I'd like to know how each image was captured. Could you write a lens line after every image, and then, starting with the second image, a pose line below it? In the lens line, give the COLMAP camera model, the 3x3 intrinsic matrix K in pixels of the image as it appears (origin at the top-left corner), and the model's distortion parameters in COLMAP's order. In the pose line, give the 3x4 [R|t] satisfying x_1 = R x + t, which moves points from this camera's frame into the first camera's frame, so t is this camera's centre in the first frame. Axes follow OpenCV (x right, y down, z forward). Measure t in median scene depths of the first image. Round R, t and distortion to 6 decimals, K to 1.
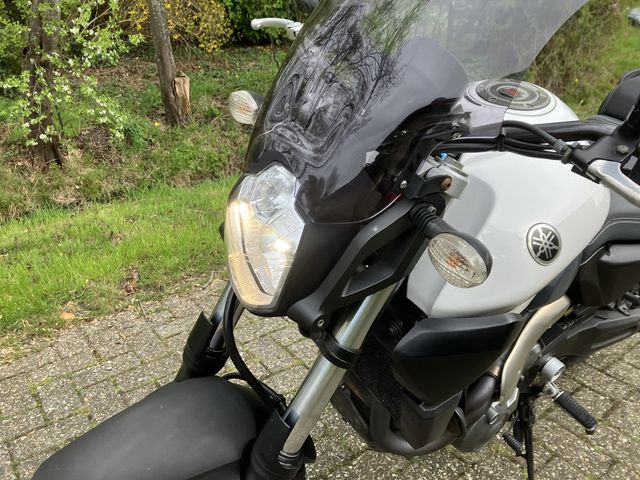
lens RADIAL K [[523.0, 0, 325.7], [0, 523.0, 244.2], [0, 0, 1]] dist [0.027214, -0.031597]
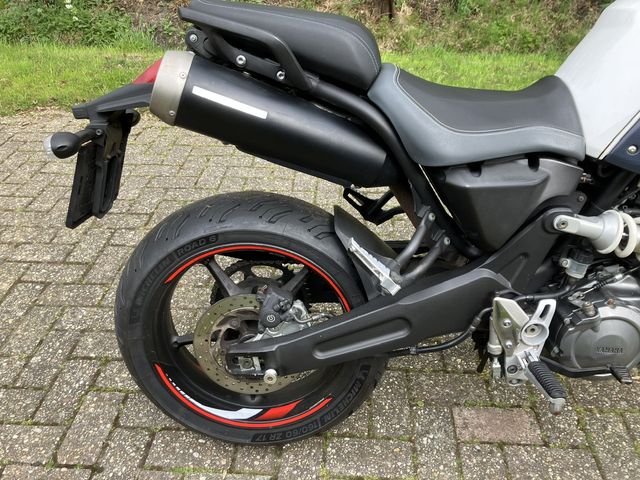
lens RADIAL K [[523.0, 0, 326.3], [0, 523.0, 236.2], [0, 0, 1]] dist [0.027214, -0.031597]
pose [[0.771123, 0.381069, -0.510054, 0.390614], [-0.274699, 0.921837, 0.273415, 0.031186], [0.574377, -0.070726, 0.815530, -0.124931]]
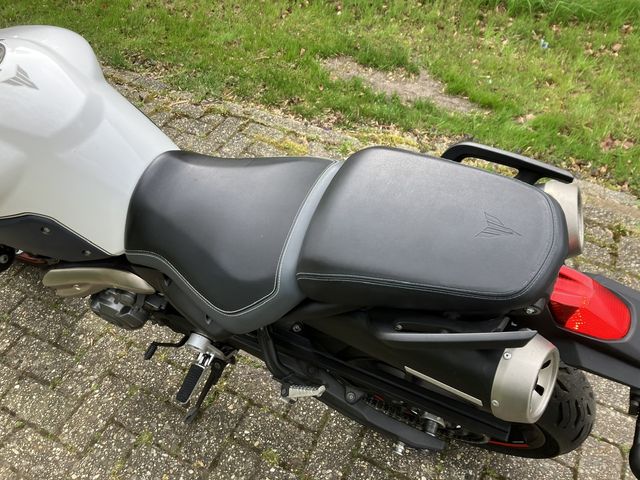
lens RADIAL K [[523.0, 0, 323.9], [0, 523.0, 240.5], [0, 0, 1]] dist [0.027214, -0.031597]
pose [[-0.466033, -0.633037, 0.618124, -0.113524], [0.369133, 0.495808, 0.786076, -0.285196], [-0.804086, 0.594508, 0.002612, 0.300067]]
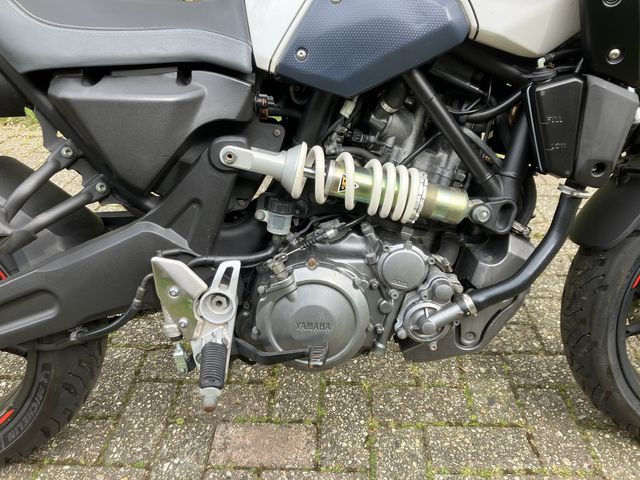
lens RADIAL K [[523.0, 0, 326.9], [0, 523.0, 230.2], [0, 0, 1]] dist [0.027214, -0.031597]
pose [[0.785924, 0.321486, -0.528176, 0.556268], [-0.267107, 0.946914, 0.178906, 0.055470], [0.557653, 0.000473, 0.830074, 0.102901]]
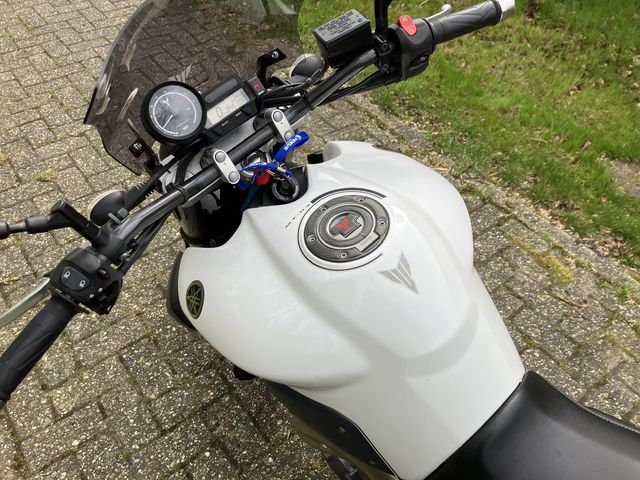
lens RADIAL K [[523.0, 0, 323.6], [0, 523.0, 233.0], [0, 0, 1]] dist [0.027214, -0.031597]
pose [[-0.027099, -0.701493, 0.712161, 0.113591], [0.378716, 0.652111, 0.656754, -0.345568], [-0.925116, 0.287504, 0.247995, 0.370921]]
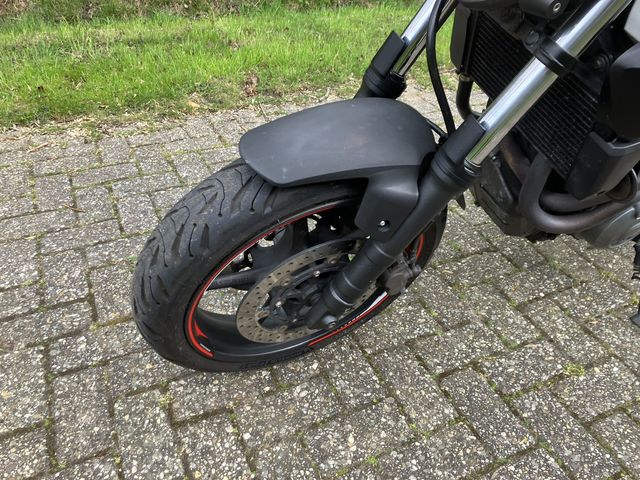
lens RADIAL K [[523.0, 0, 325.3], [0, 523.0, 240.6], [0, 0, 1]] dist [0.027214, -0.031597]
pose [[0.978179, 0.174912, -0.112124, -0.068982], [-0.144810, 0.960963, 0.235756, 0.111586], [0.148983, -0.214375, 0.965323, -0.028242]]
